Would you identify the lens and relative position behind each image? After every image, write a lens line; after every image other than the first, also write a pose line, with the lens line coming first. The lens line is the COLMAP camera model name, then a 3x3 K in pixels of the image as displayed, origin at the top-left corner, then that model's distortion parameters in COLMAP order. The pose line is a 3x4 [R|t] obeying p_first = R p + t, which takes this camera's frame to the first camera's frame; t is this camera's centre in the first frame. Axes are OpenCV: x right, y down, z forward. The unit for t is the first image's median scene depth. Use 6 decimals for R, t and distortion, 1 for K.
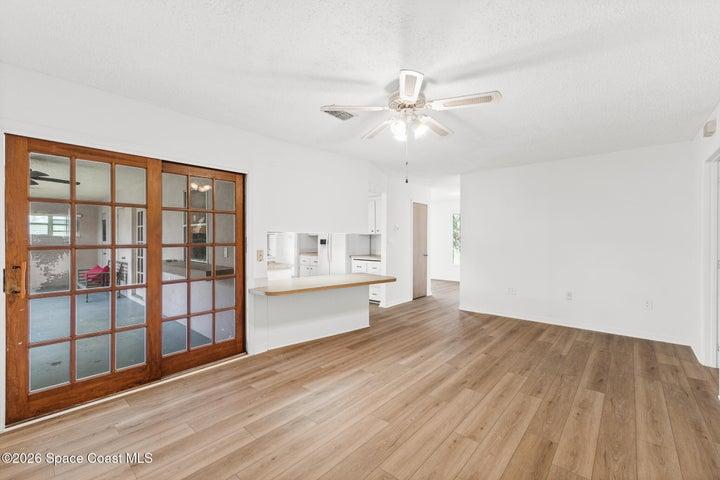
lens RADIAL K [[300.1, 0, 360.0], [0, 300.1, 240.0], [0, 0, 1]] dist [0.000428, 0.000011]
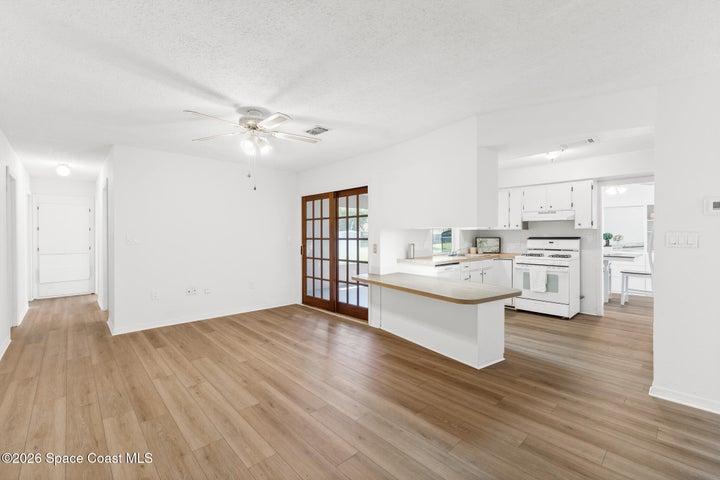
lens RADIAL K [[311.6, 0, 360.0], [0, 311.6, 234.5], [0, 0, 1]] dist [0.001497, -0.000096]
pose [[-0.087642, -0.002871, -0.996148, 1.346609], [-0.001234, 0.999995, -0.002774, -0.002436], [0.996151, 0.000987, -0.087645, 1.485304]]
